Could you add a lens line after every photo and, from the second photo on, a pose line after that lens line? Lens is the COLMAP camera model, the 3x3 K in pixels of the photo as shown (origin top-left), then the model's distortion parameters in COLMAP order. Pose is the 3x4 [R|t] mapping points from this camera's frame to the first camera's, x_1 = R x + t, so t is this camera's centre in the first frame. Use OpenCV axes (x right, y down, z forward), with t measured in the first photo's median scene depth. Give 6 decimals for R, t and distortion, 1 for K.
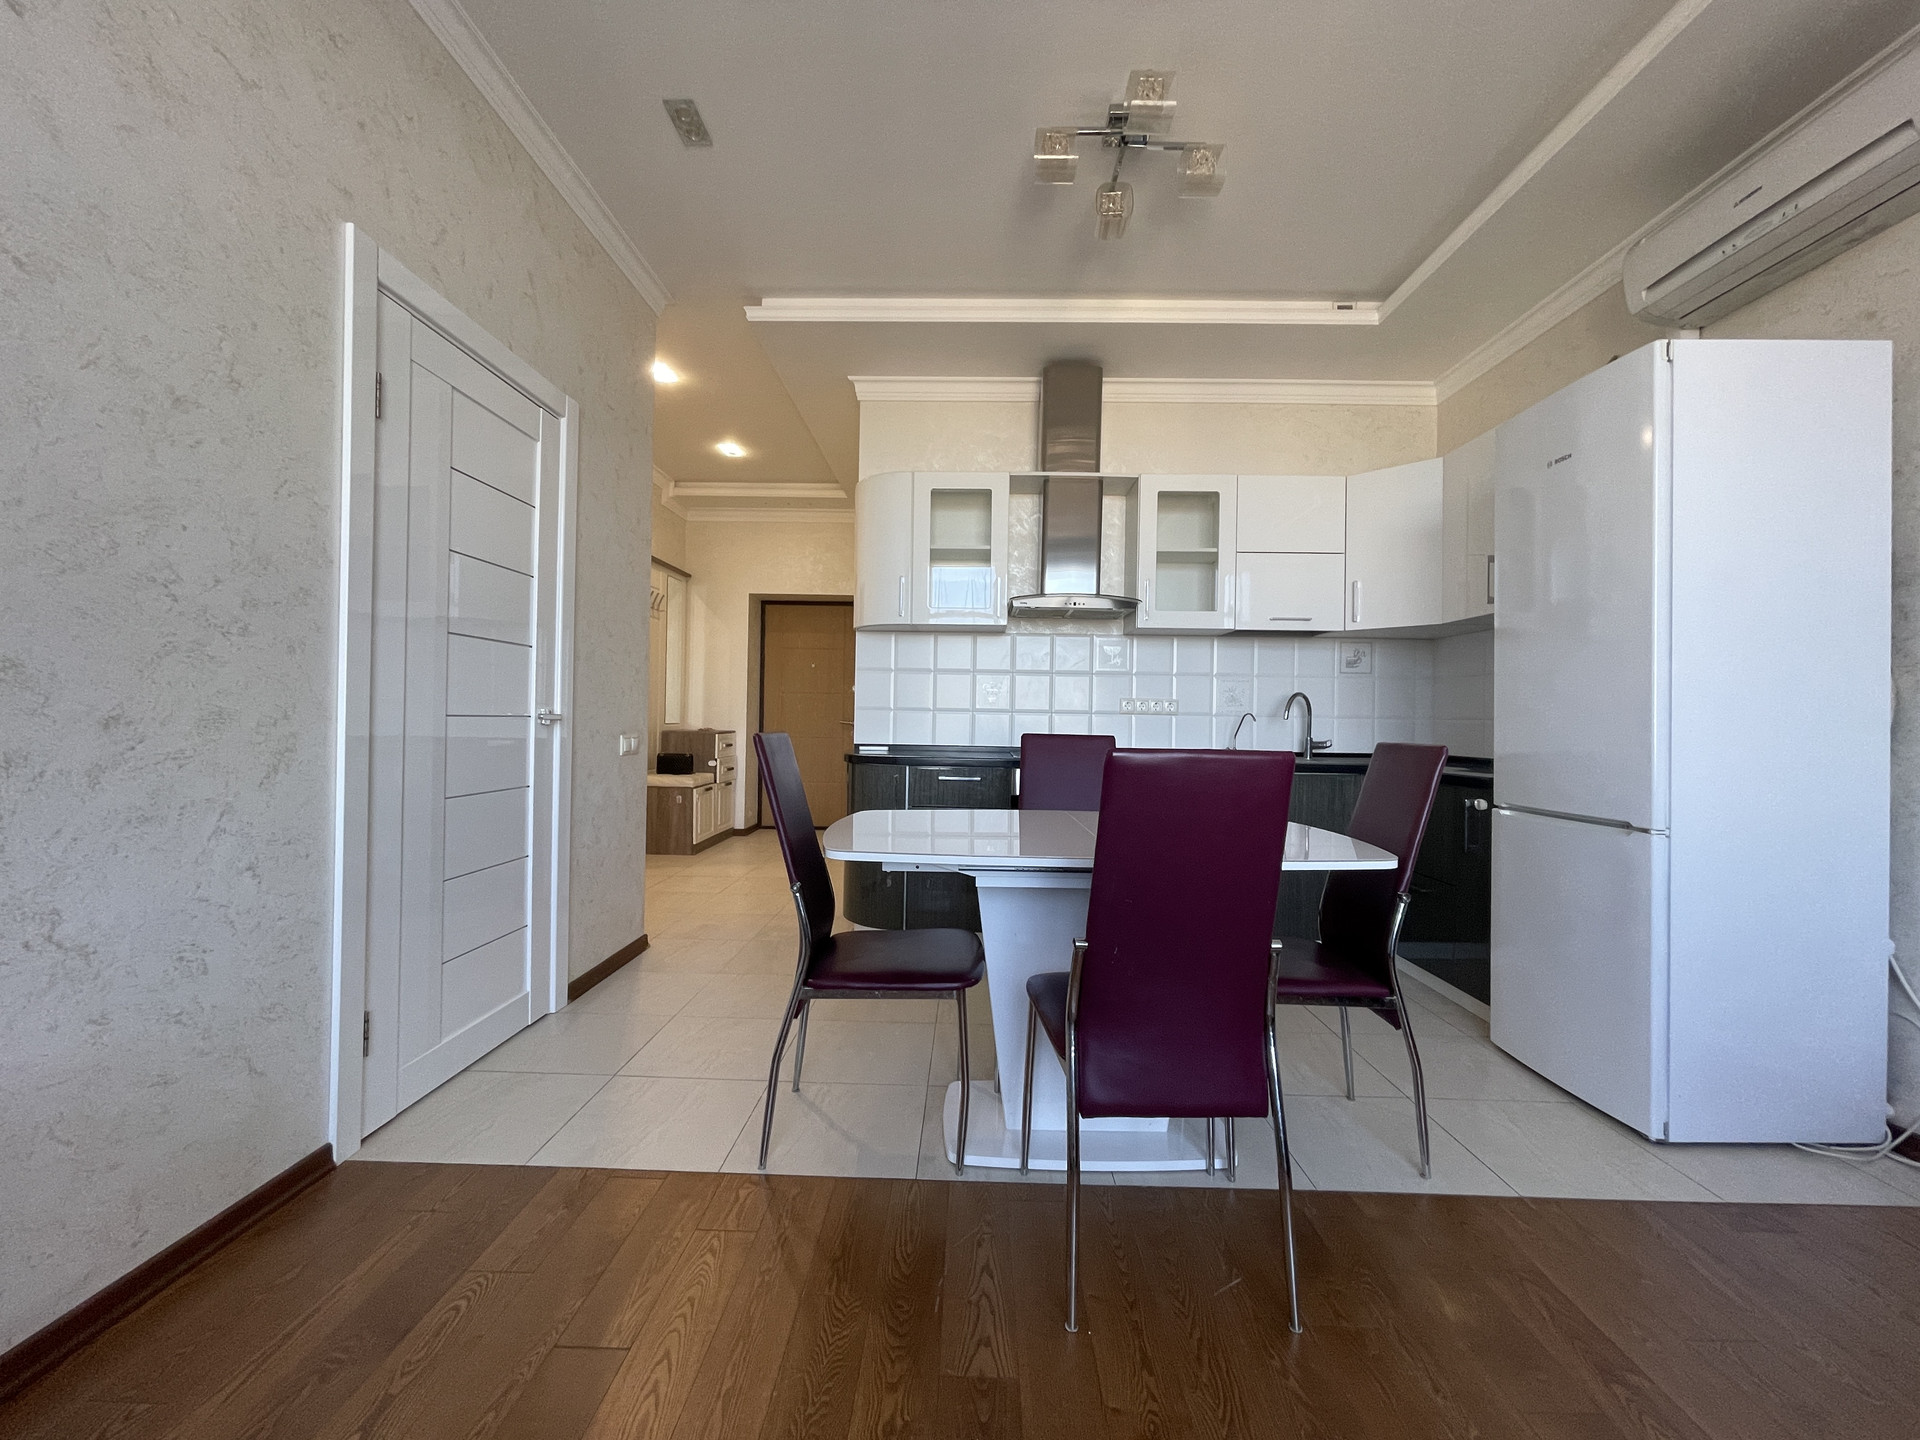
lens RADIAL K [[779.4, 0, 960.0], [0, 779.4, 720.0], [0, 0, 1]] dist [0.000336, -0.000388]
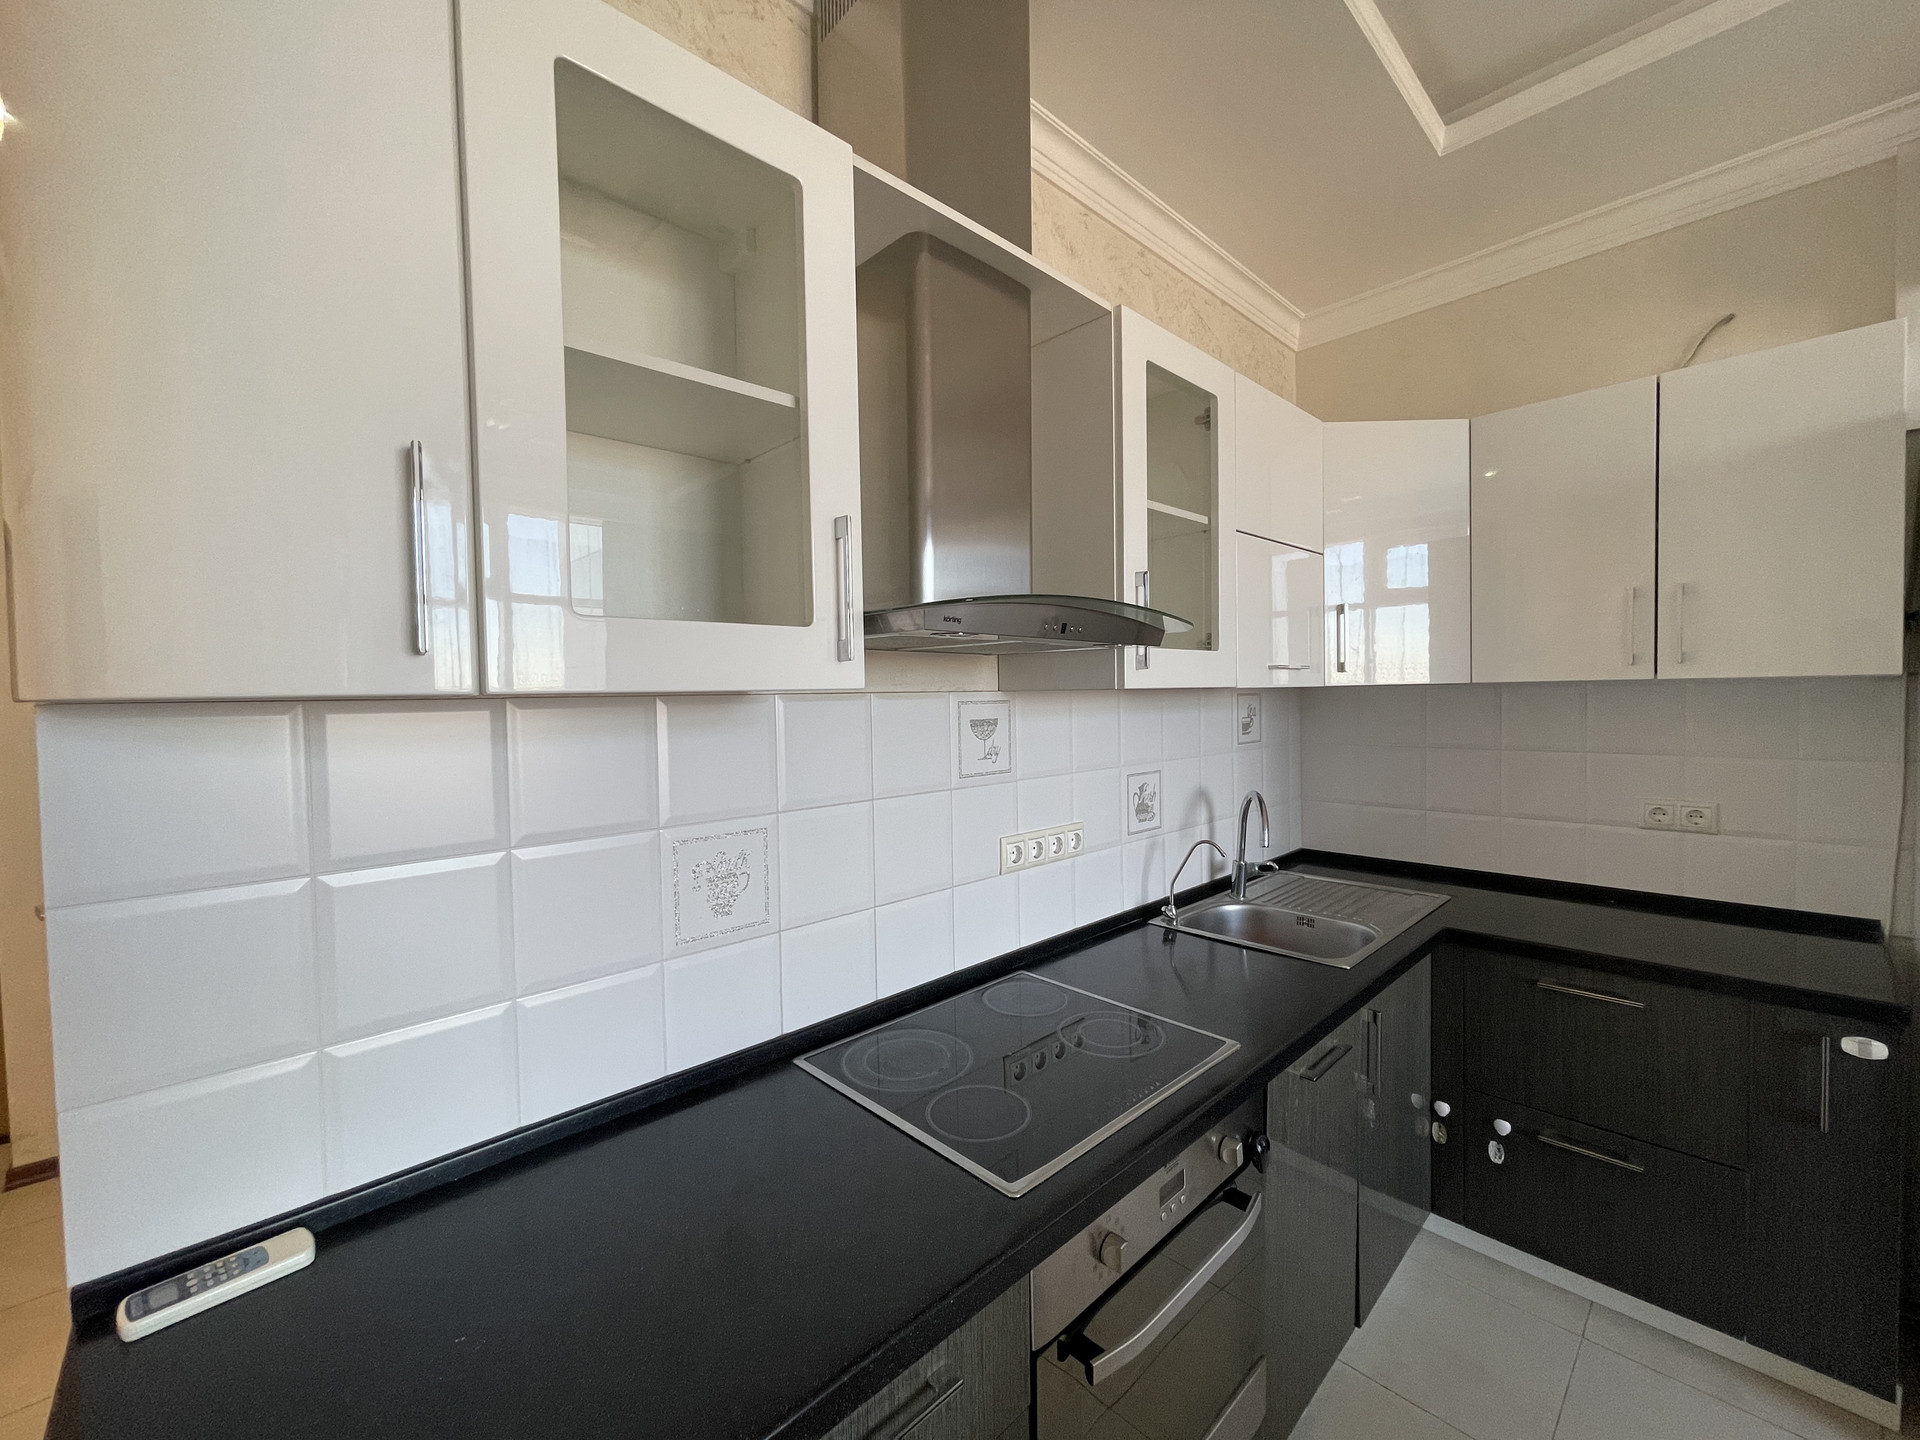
lens RADIAL K [[780.8, 0, 958.3], [0, 780.8, 714.9], [0, 0, 1]] dist [-0.000493, -0.000356]
pose [[0.709207, -0.047236, 0.703416, -0.173254], [0.031070, 0.998878, 0.035751, -0.176529], [-0.704315, -0.003500, 0.709879, 1.120822]]
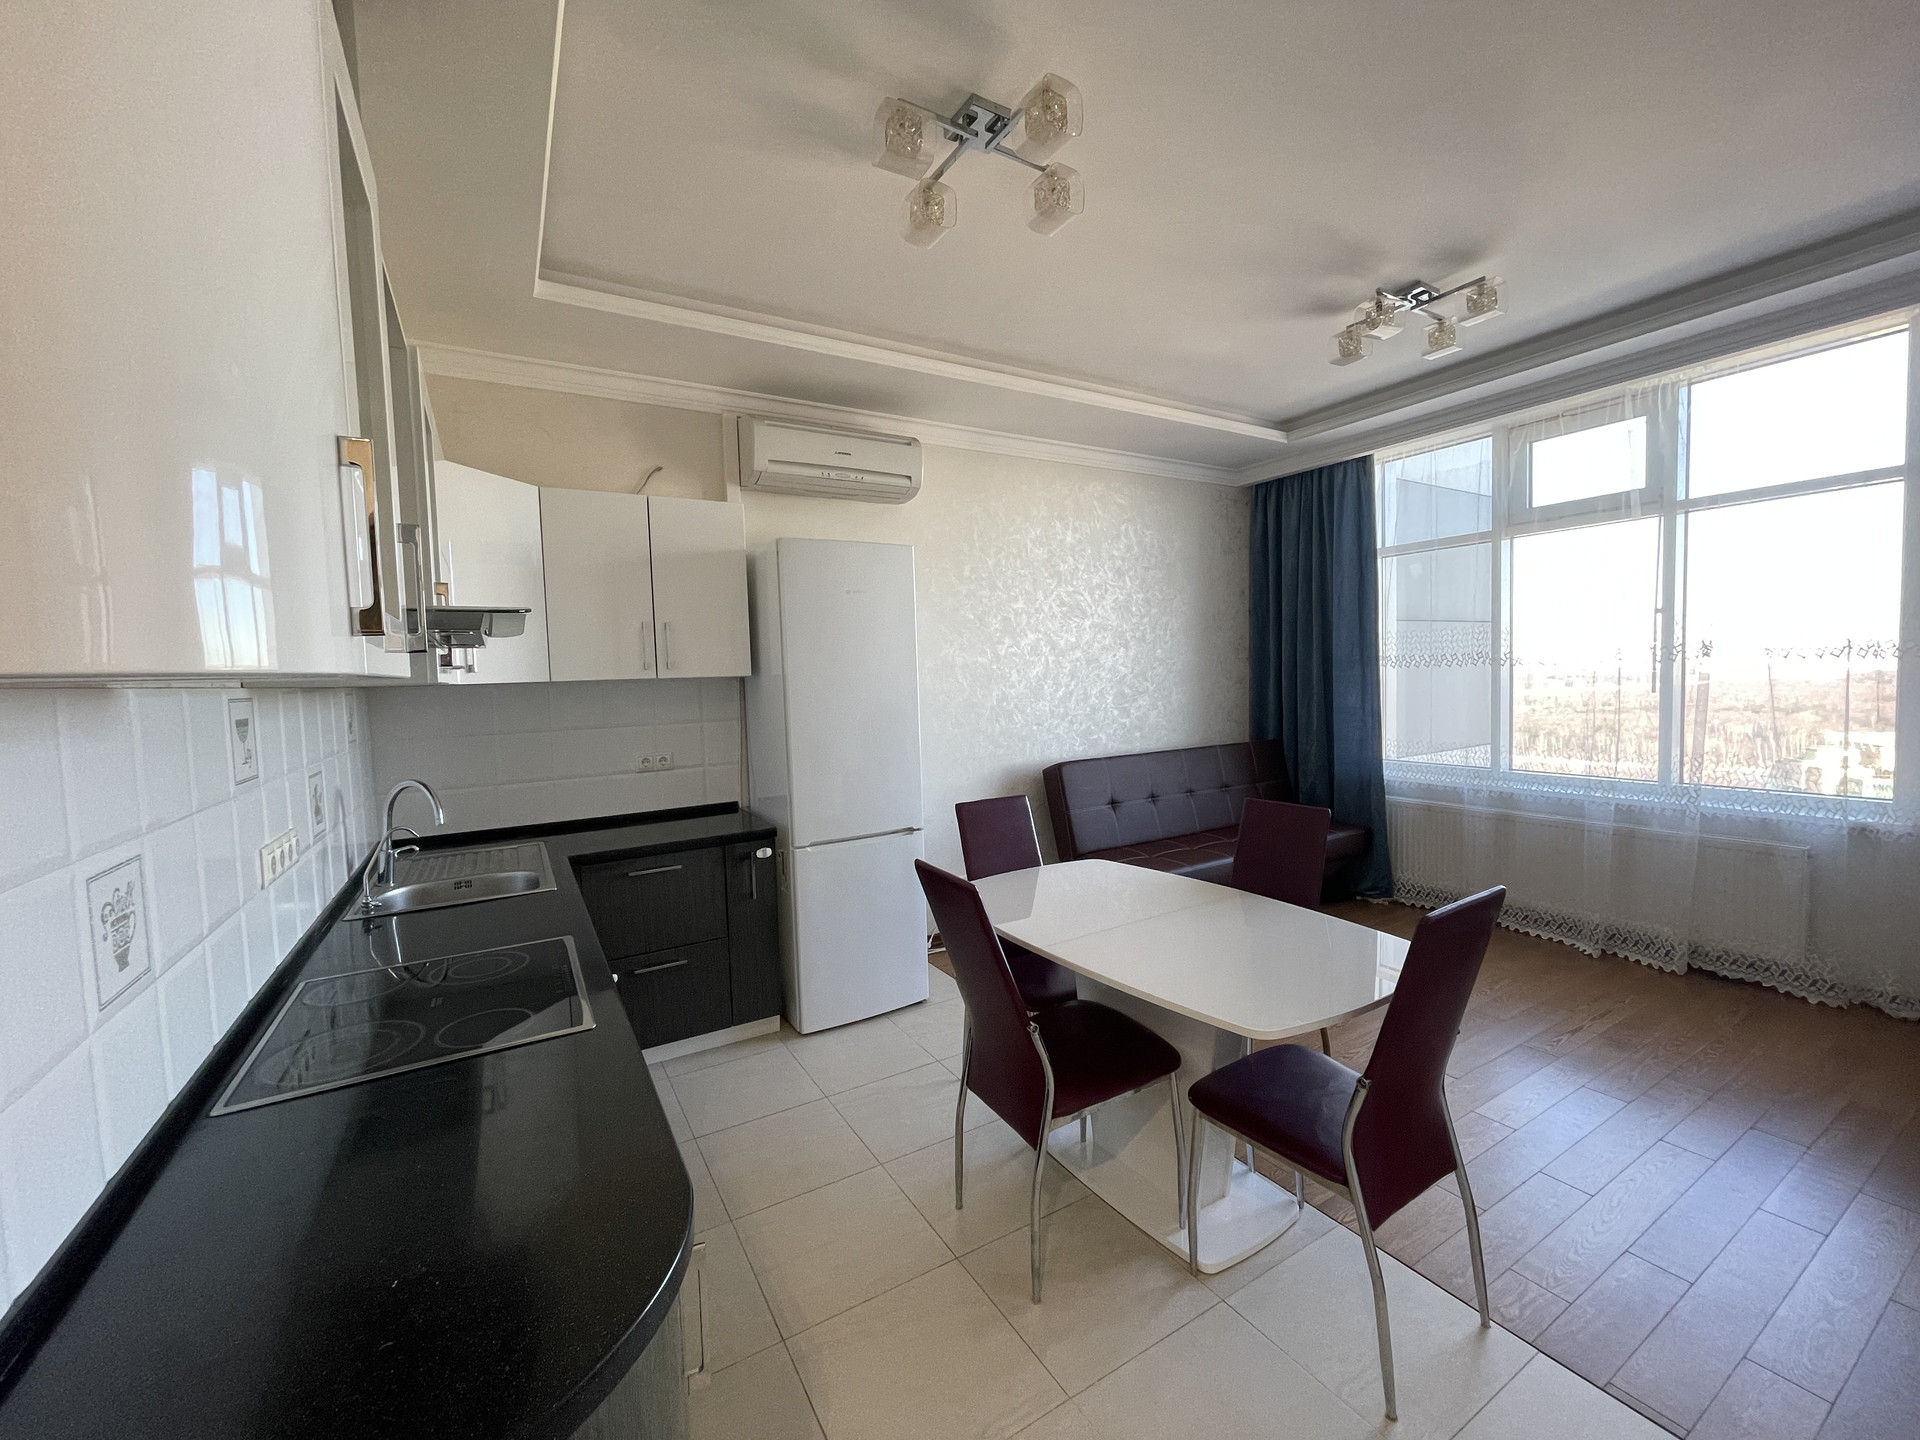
lens RADIAL K [[779.4, 0, 960.0], [0, 779.4, 720.0], [0, 0, 1]] dist [0.000336, -0.000388]
pose [[-0.530041, -0.051577, 0.846402, -0.487848], [0.023308, 0.996885, 0.075343, -0.179928], [-0.847652, 0.059663, -0.527188, 1.431090]]
